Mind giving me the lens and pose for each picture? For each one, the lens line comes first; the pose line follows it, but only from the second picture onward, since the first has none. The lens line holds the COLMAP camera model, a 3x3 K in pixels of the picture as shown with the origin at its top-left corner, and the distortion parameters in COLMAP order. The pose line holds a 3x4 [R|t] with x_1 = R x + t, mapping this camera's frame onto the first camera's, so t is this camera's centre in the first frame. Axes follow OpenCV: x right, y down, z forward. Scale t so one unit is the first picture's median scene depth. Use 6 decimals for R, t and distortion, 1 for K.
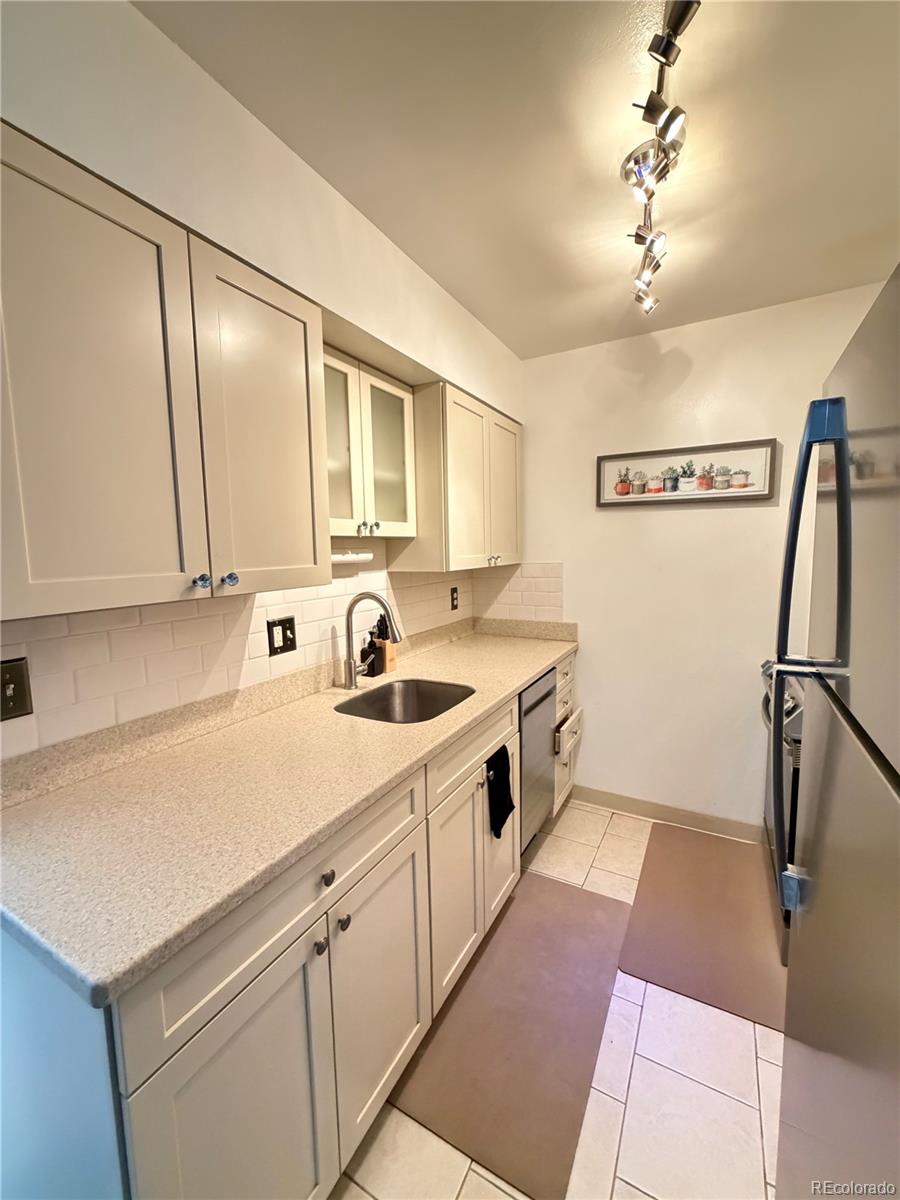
lens RADIAL K [[478.8, 0, 450.3], [0, 478.8, 599.5], [0, 0, 1]] dist [-0.000100, 0.000111]
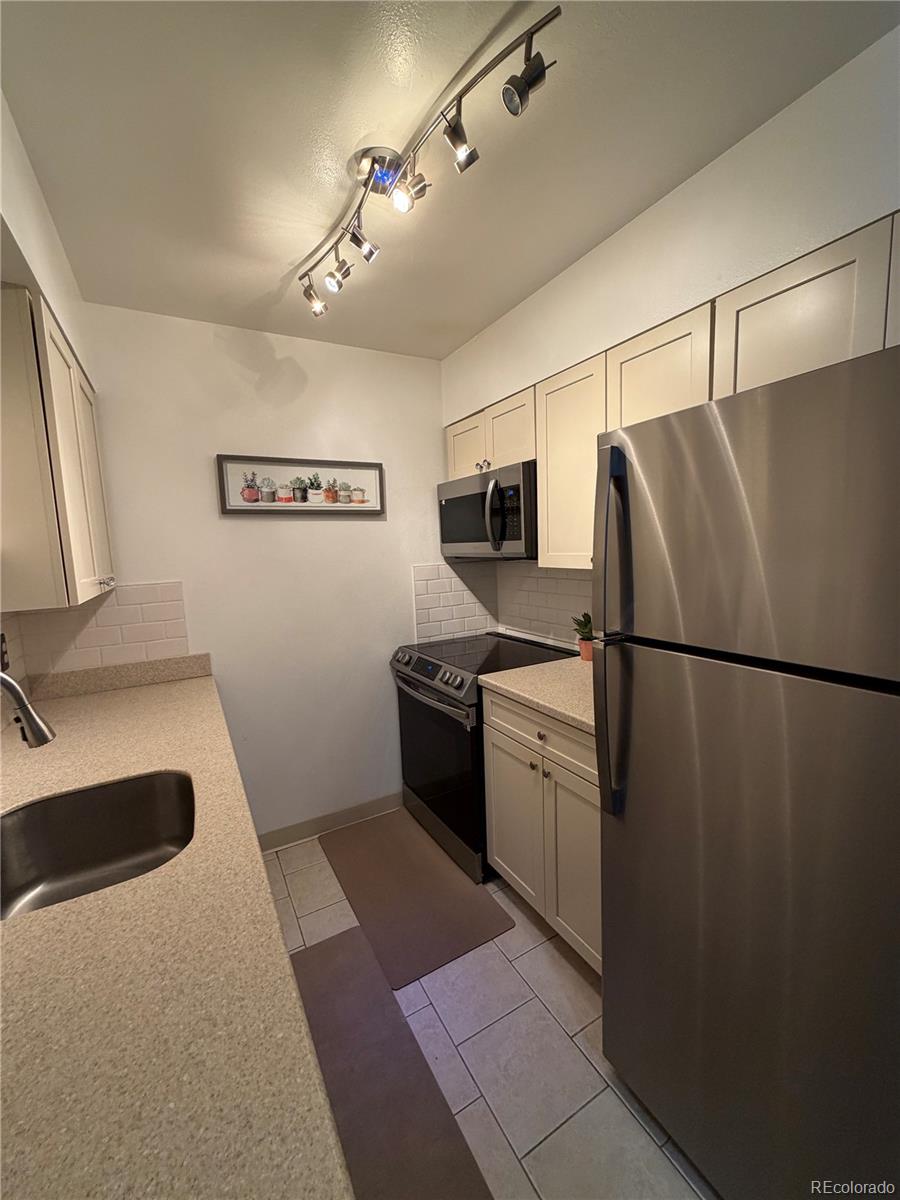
lens RADIAL K [[478.8, 0, 449.6], [0, 478.8, 597.5], [0, 0, 1]] dist [-0.000100, 0.000111]
pose [[0.522327, -0.097091, 0.847200, -0.241185], [0.122907, 0.991695, 0.037874, -0.029140], [-0.843842, 0.084344, 0.529922, 0.233957]]
